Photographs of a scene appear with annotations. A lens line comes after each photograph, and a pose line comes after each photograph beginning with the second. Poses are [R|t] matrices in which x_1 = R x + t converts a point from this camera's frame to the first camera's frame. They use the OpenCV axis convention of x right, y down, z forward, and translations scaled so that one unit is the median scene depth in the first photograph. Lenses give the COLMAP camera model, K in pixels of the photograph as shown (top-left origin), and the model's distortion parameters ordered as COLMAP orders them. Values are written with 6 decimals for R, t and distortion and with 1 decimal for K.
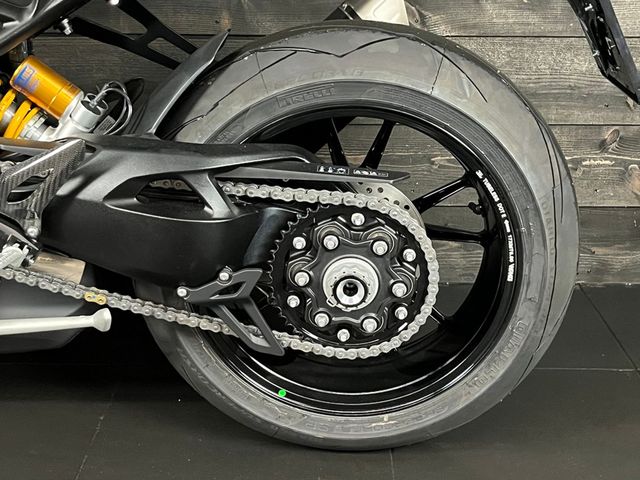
lens RADIAL K [[1025.3, 0, 309.0], [0, 1025.3, 242.3], [0, 0, 1]] dist [0.077540, 0.000000]
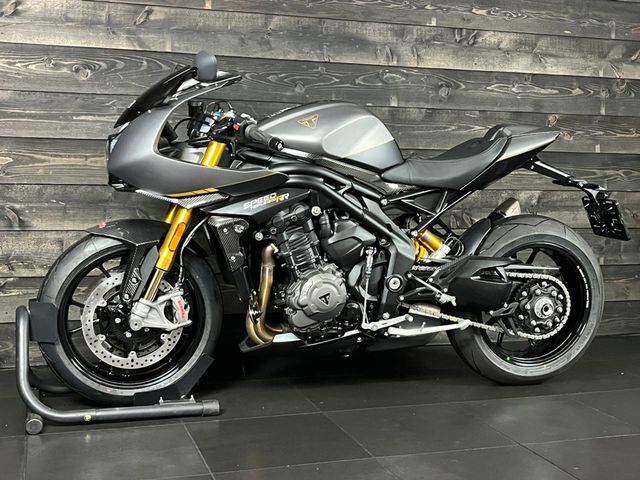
lens RADIAL K [[837.2, 0, 317.5], [0, 837.2, 237.7], [0, 0, 1]] dist [0.050286, 0.000000]
pose [[0.948335, -0.011519, 0.317063, -1.214317], [0.083295, 0.973326, -0.213774, 0.281392], [-0.306143, 0.229139, 0.923998, -0.902099]]
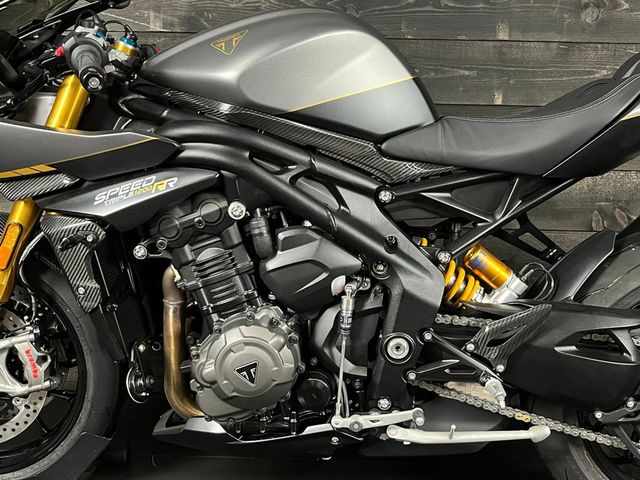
lens RADIAL K [[732.5, 0, 318.7], [0, 732.5, 237.9], [0, 0, 1]] dist [0.016071, 0.000000]
pose [[0.999721, 0.023556, -0.001877, -0.492398], [-0.023523, 0.984400, -0.174368, -0.005032], [-0.002260, 0.174363, 0.984679, -0.013467]]
